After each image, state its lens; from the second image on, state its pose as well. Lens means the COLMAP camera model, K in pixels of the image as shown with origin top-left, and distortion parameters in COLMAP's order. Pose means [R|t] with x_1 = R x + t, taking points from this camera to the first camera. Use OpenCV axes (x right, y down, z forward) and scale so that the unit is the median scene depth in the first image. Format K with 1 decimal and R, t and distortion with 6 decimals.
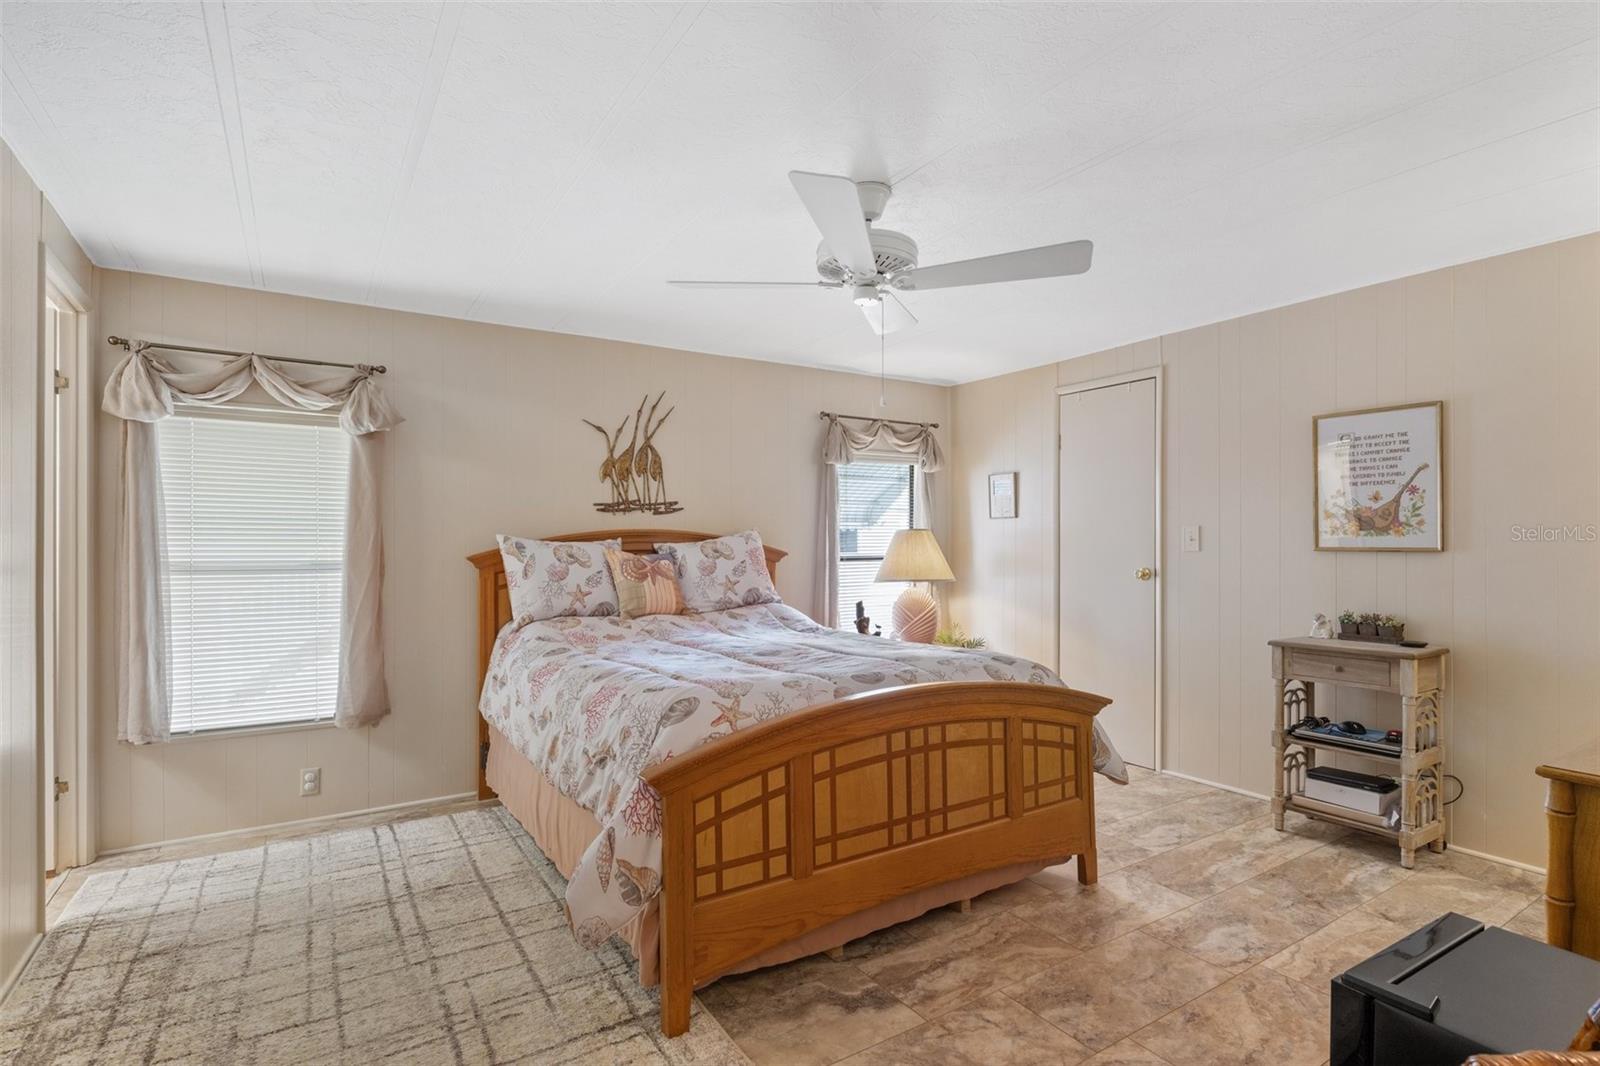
lens RADIAL K [[786.9, 0, 797.8], [0, 786.9, 543.2], [0, 0, 1]] dist [-0.000714, 0.000182]
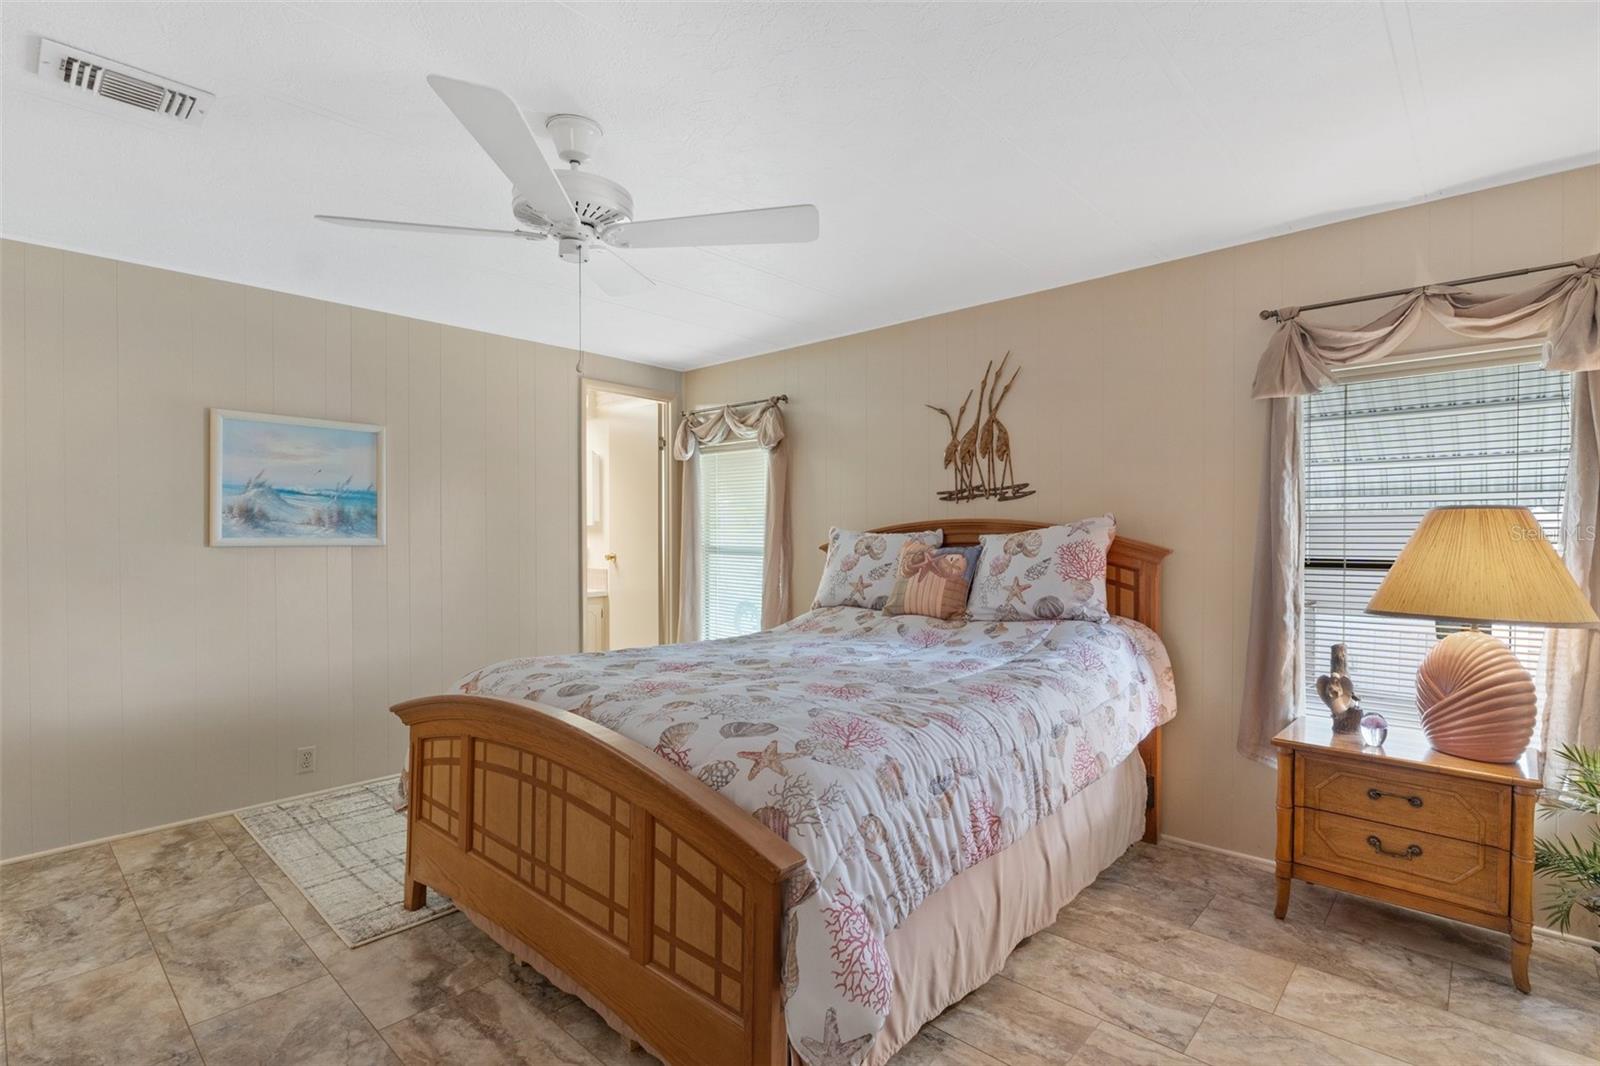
lens RADIAL K [[760.4, 0, 801.7], [0, 760.4, 534.7], [0, 0, 1]] dist [-0.002189, -0.000048]
pose [[0.252746, 0.004311, -0.967523, 0.571279], [0.000864, 0.999989, 0.004681, -0.004085], [0.967532, -0.002019, 0.252740, 0.604306]]
